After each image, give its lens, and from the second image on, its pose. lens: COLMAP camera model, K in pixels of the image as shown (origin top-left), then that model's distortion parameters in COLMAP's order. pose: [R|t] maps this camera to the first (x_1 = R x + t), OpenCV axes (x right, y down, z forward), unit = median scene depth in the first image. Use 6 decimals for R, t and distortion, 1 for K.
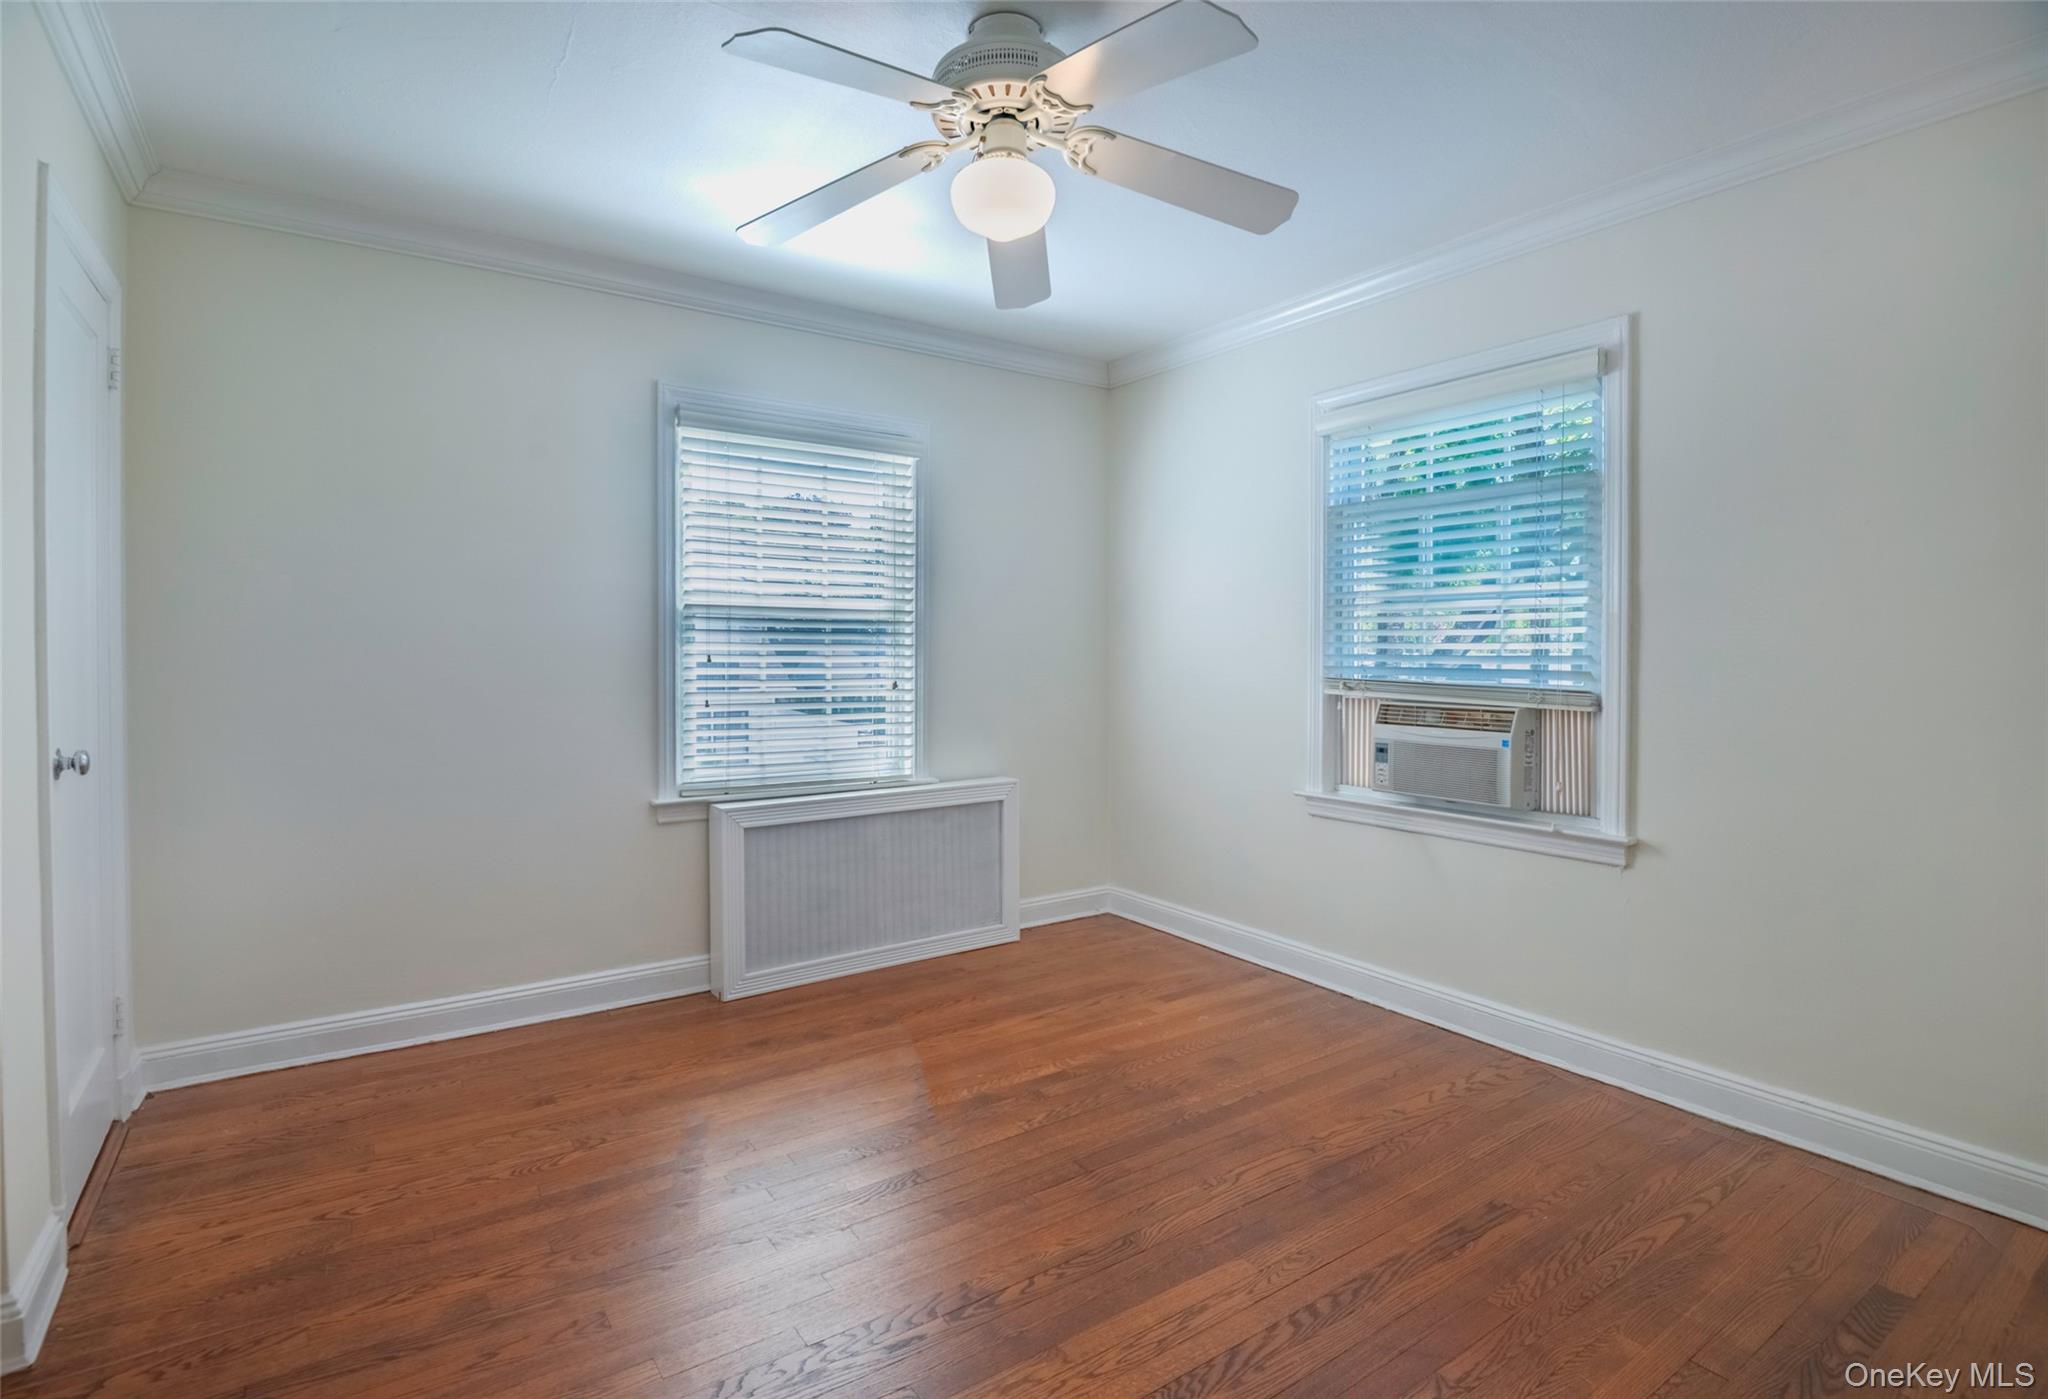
lens RADIAL K [[976.9, 0, 1014.8], [0, 976.9, 660.4], [0, 0, 1]] dist [0.000539, -0.010173]
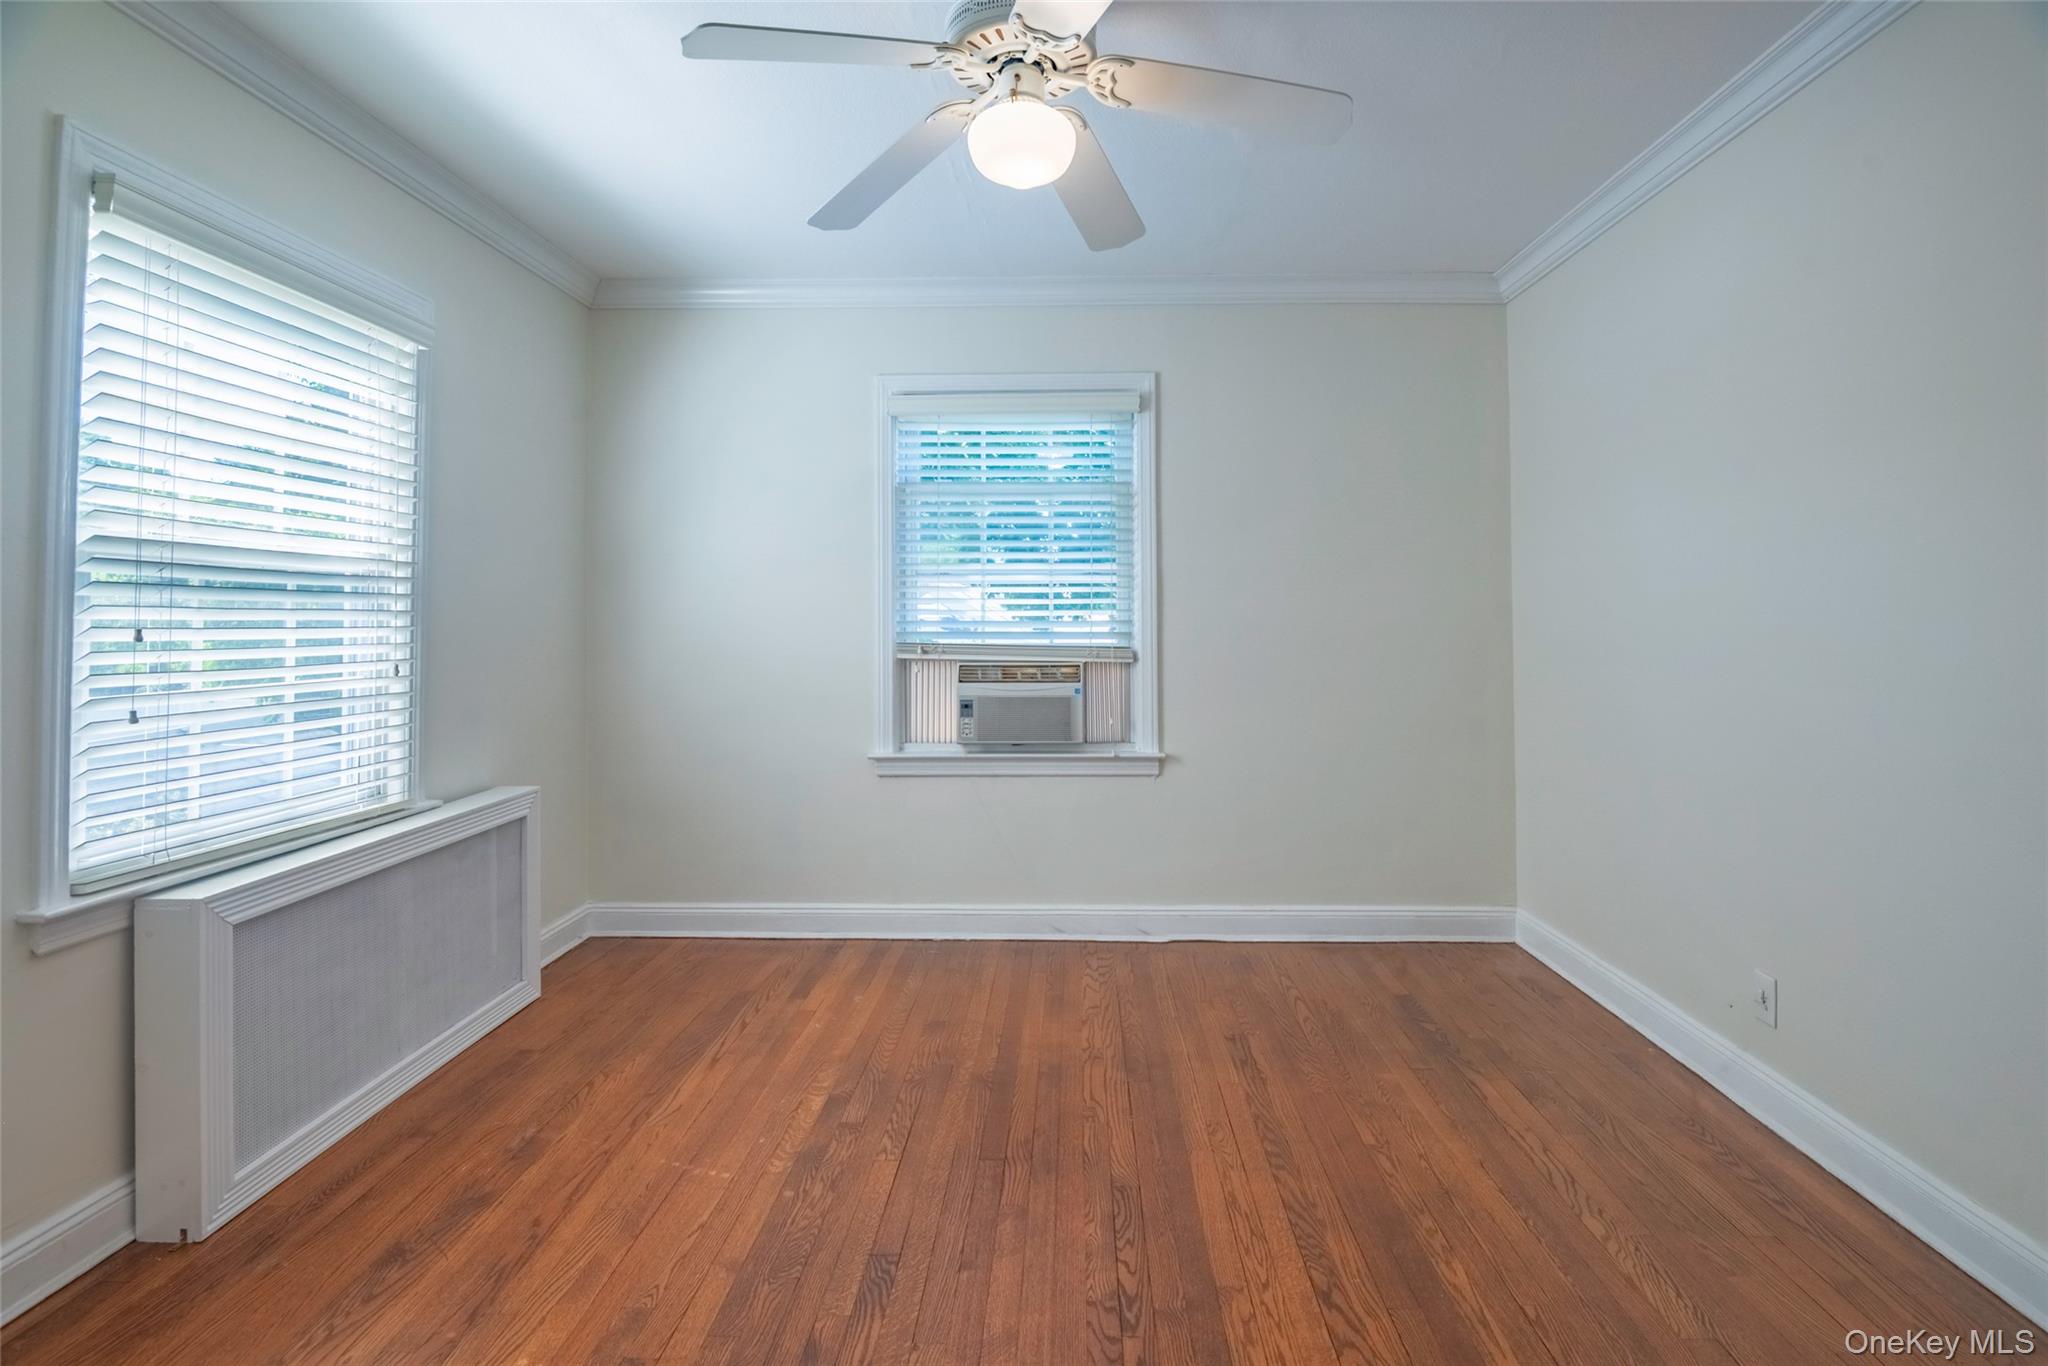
lens RADIAL K [[971.2, 0, 1052.9], [0, 971.2, 599.2], [0, 0, 1]] dist [0.026081, -0.025128]
pose [[0.585495, 0.012691, 0.810577, -0.470578], [0.011570, 0.999645, -0.024009, -0.002869], [-0.810594, 0.023436, 0.585140, 0.265703]]
